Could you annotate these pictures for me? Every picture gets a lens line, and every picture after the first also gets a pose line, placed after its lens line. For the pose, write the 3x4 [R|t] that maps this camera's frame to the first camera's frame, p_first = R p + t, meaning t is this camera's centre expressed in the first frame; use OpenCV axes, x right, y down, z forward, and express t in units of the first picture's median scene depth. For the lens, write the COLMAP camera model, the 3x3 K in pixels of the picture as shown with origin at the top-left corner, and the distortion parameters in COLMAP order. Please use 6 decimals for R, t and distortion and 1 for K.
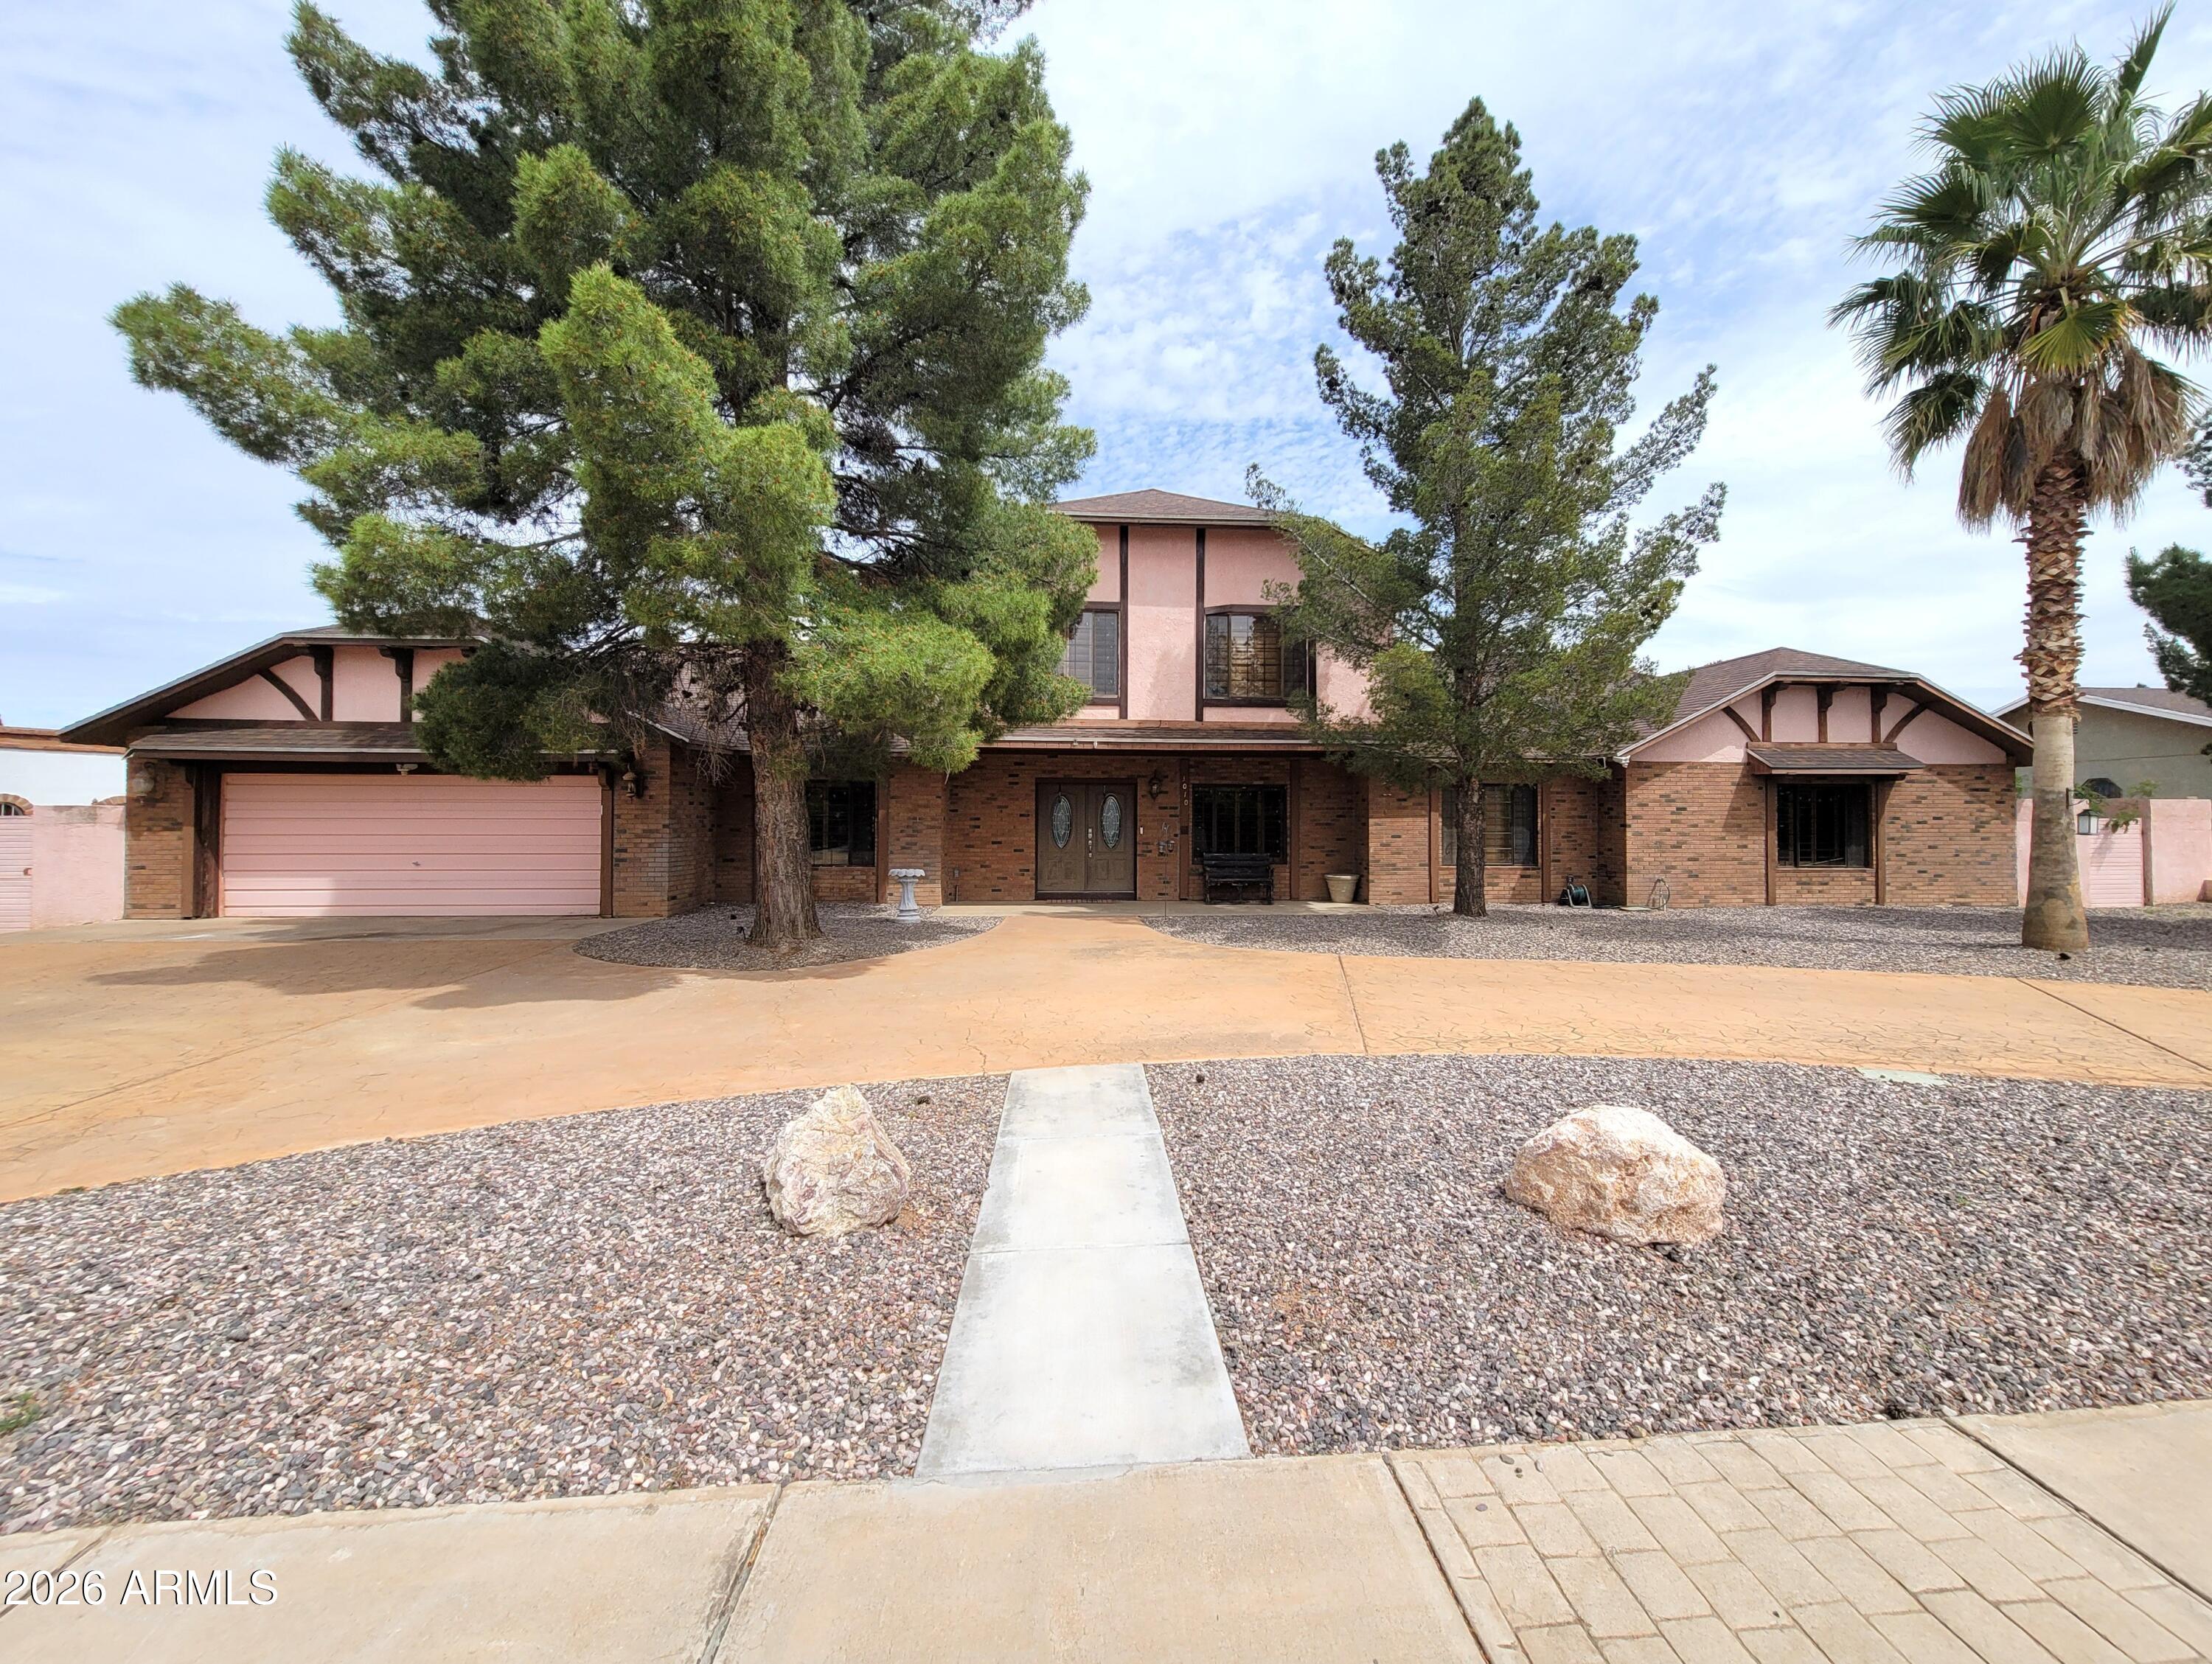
lens RADIAL K [[960.2, 0, 1149.6], [0, 960.2, 813.4], [0, 0, 1]] dist [0.000196, -0.000017]
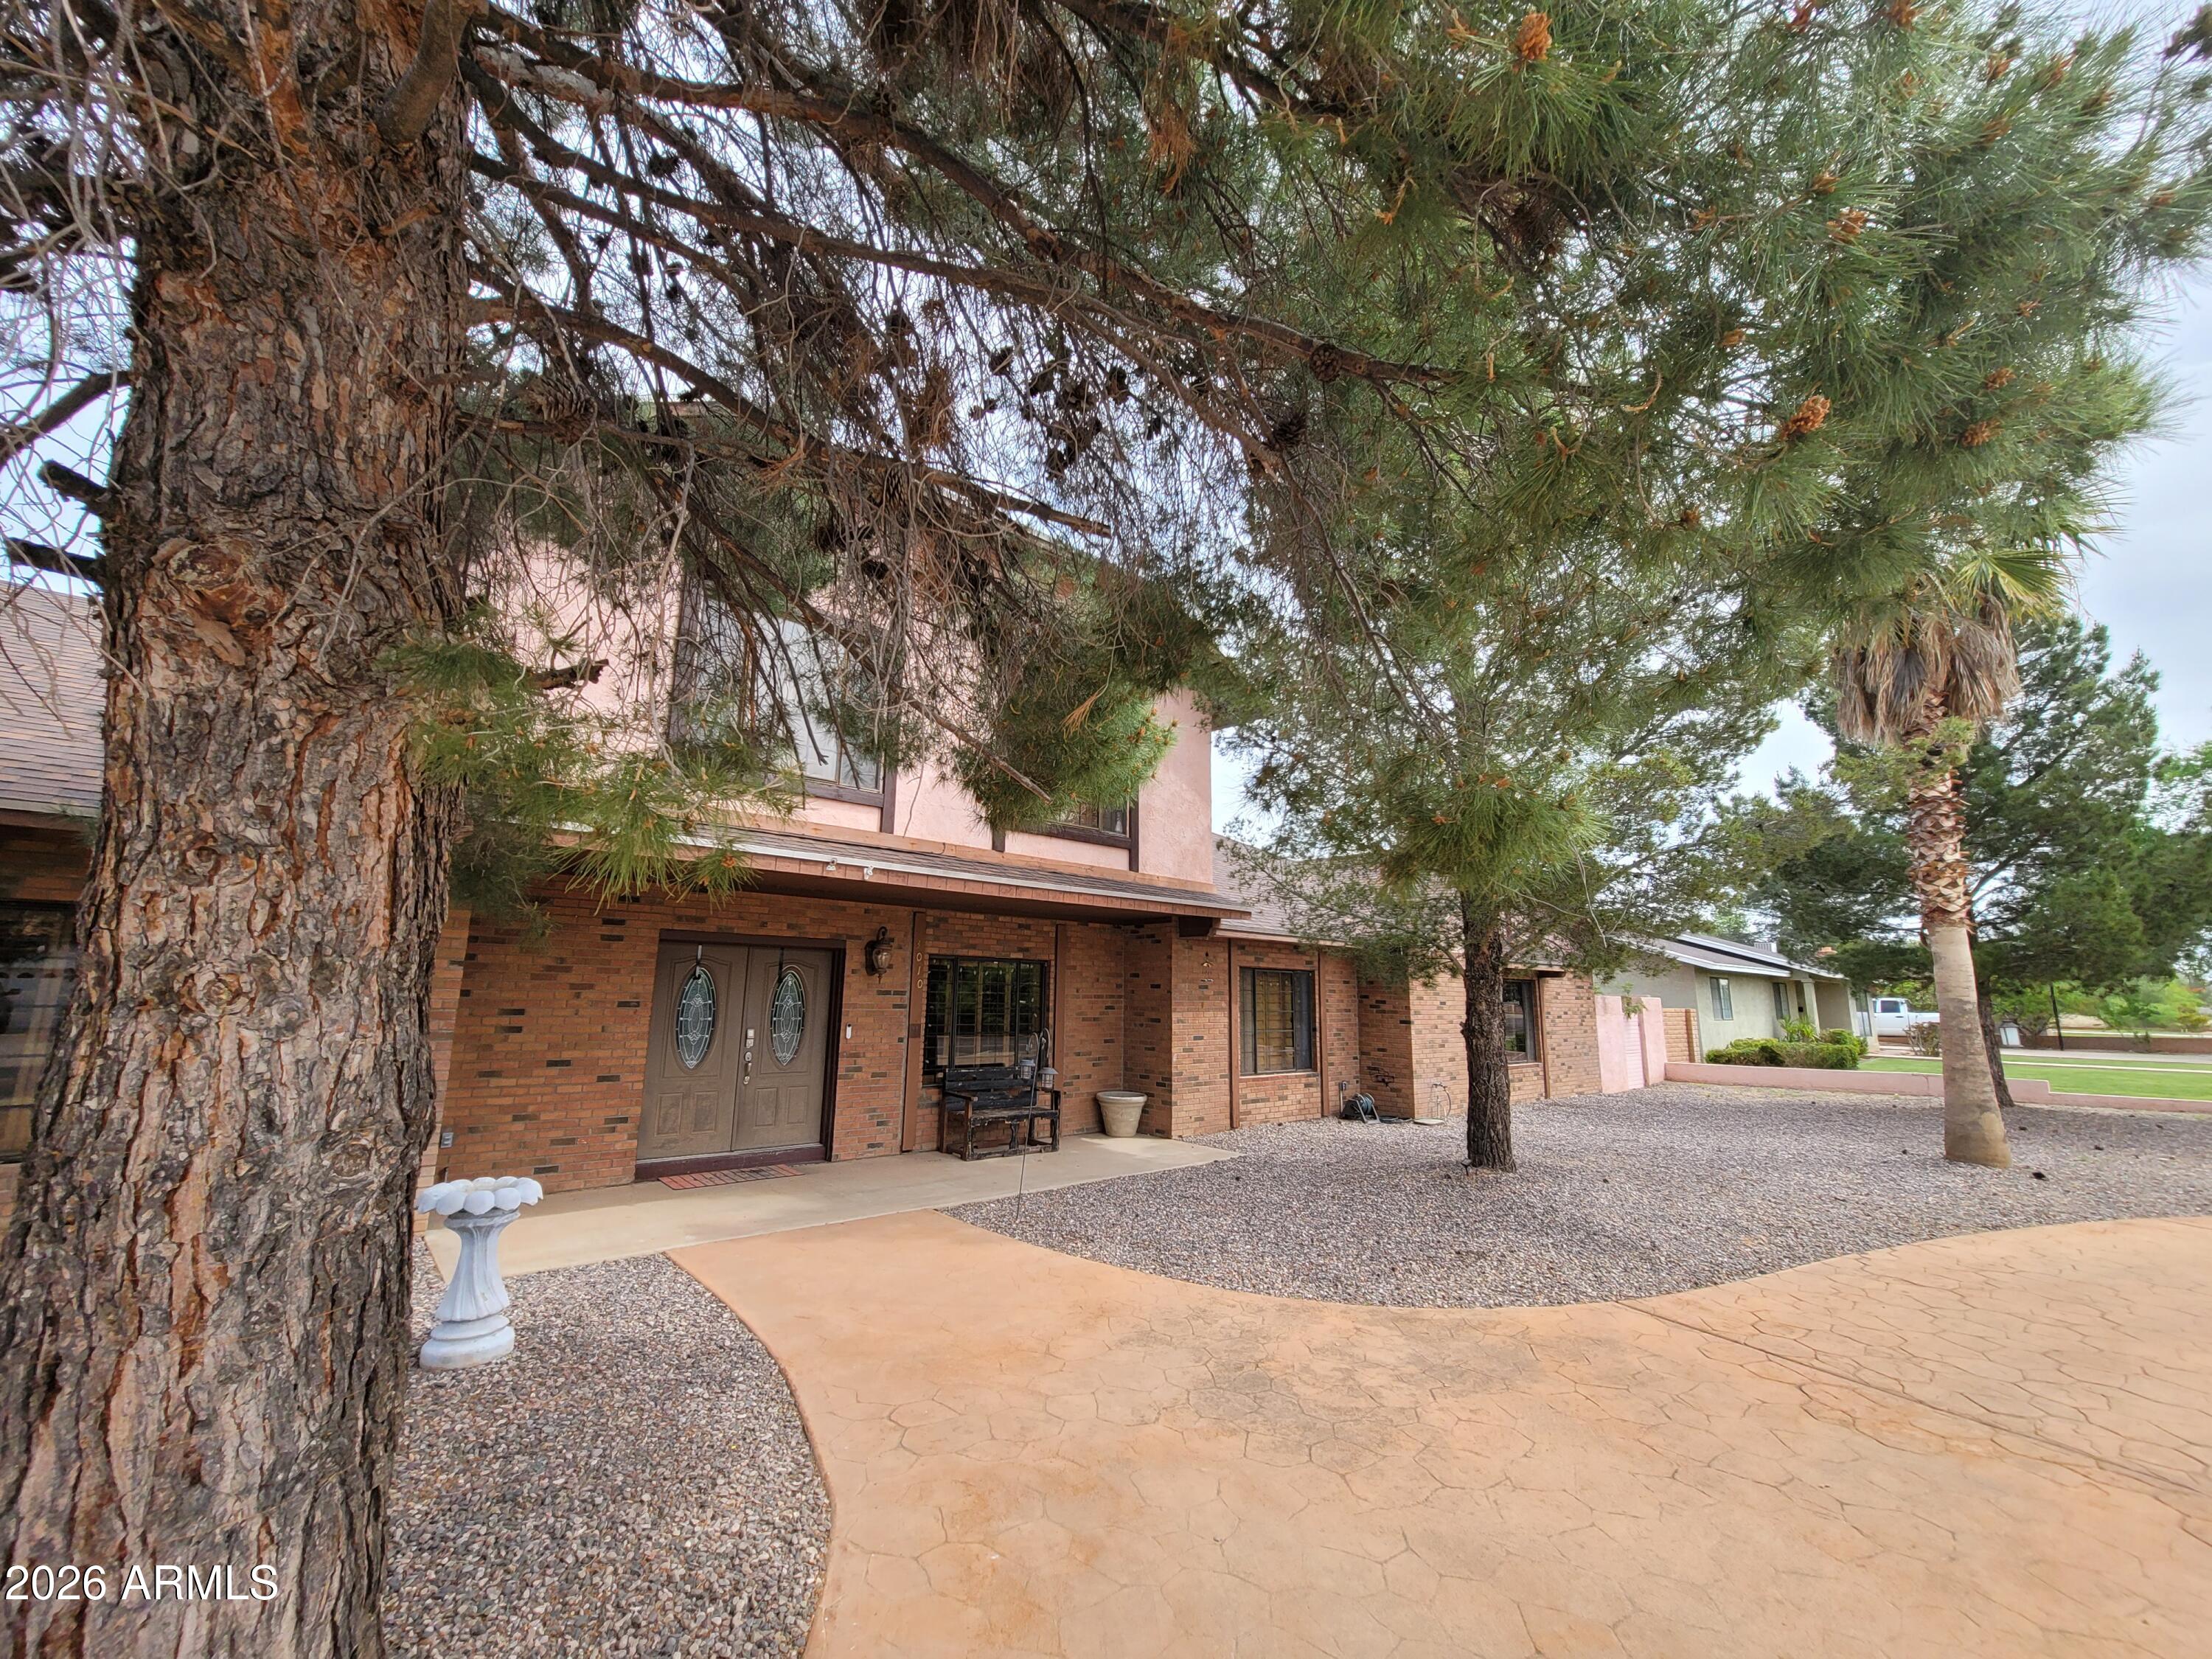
lens RADIAL K [[907.2, 0, 1096.2], [0, 907.2, 834.8], [0, 0, 1]] dist [-0.000420, -0.000082]
pose [[0.795589, 0.117333, 0.594366, -0.233674], [-0.021069, 0.985831, -0.166410, -0.011474], [-0.605470, 0.119872, 0.786789, 0.494621]]
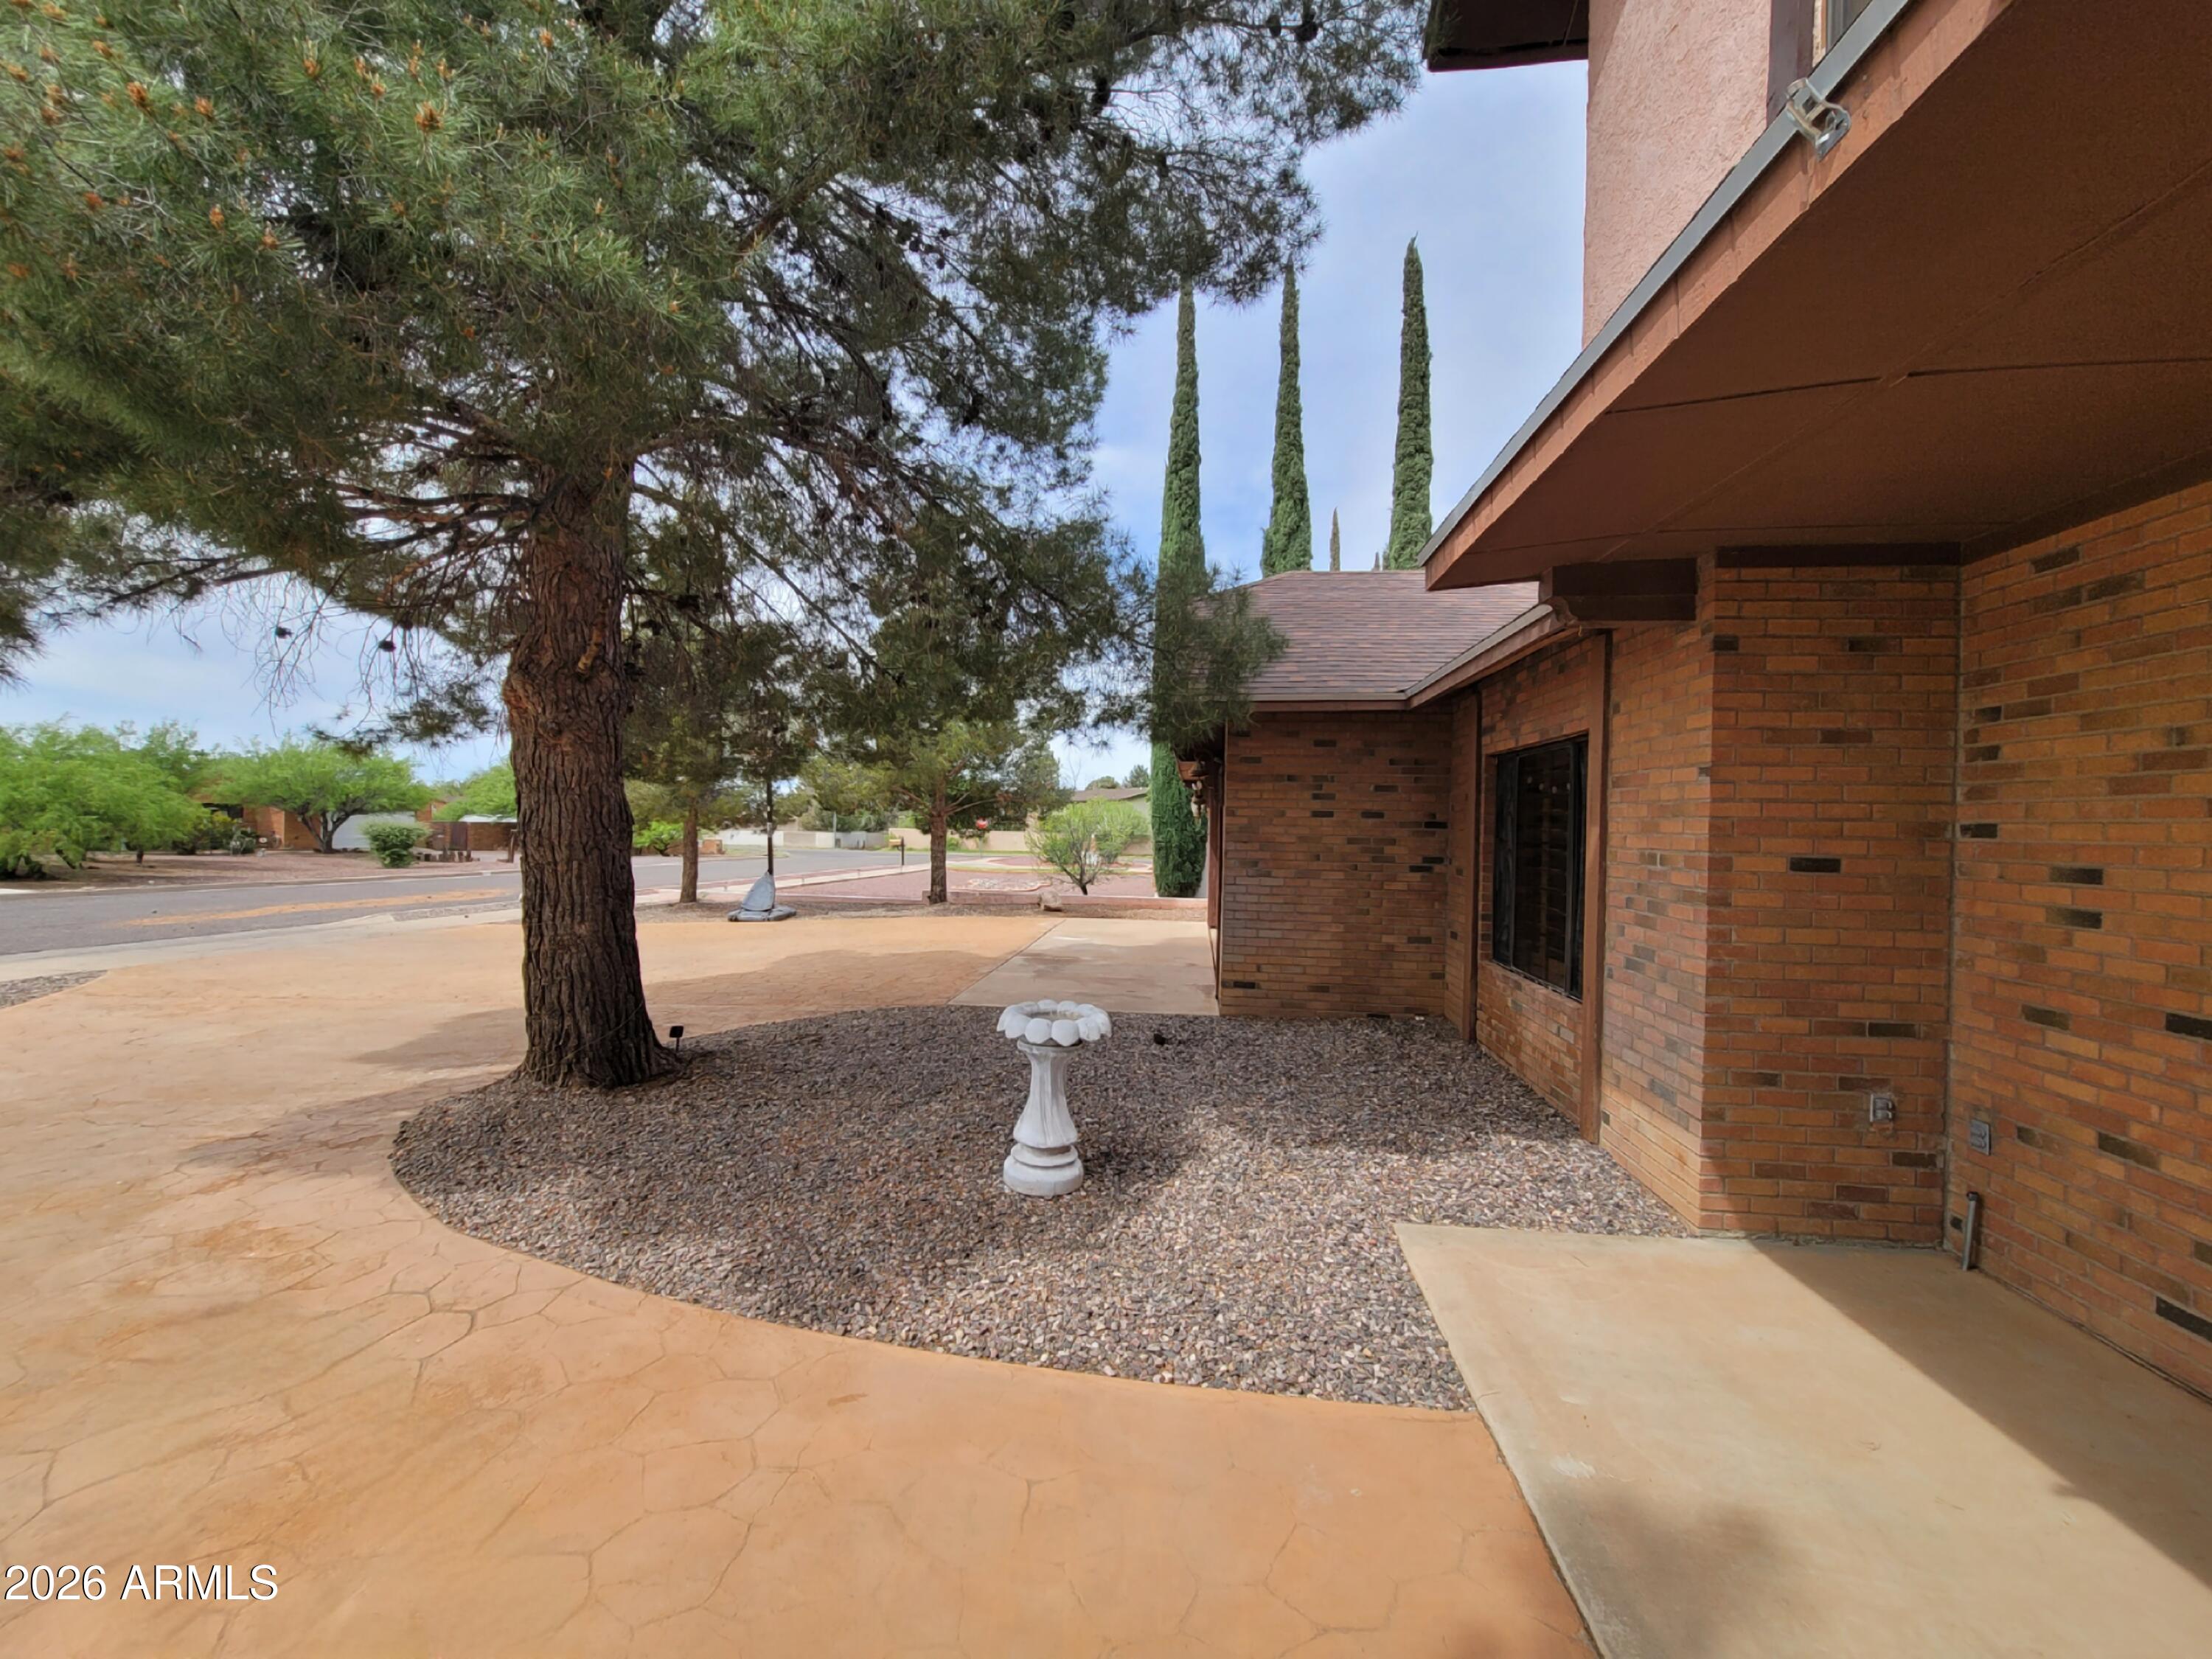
lens RADIAL K [[907.2, 0, 1096.2], [0, 907.2, 834.8], [0, 0, 1]] dist [-0.000420, -0.000082]
pose [[-0.184811, 0.004896, -0.982762, 0.026088], [-0.011982, 0.999902, 0.007235, -0.000850], [0.982701, 0.013113, -0.184734, 0.871333]]
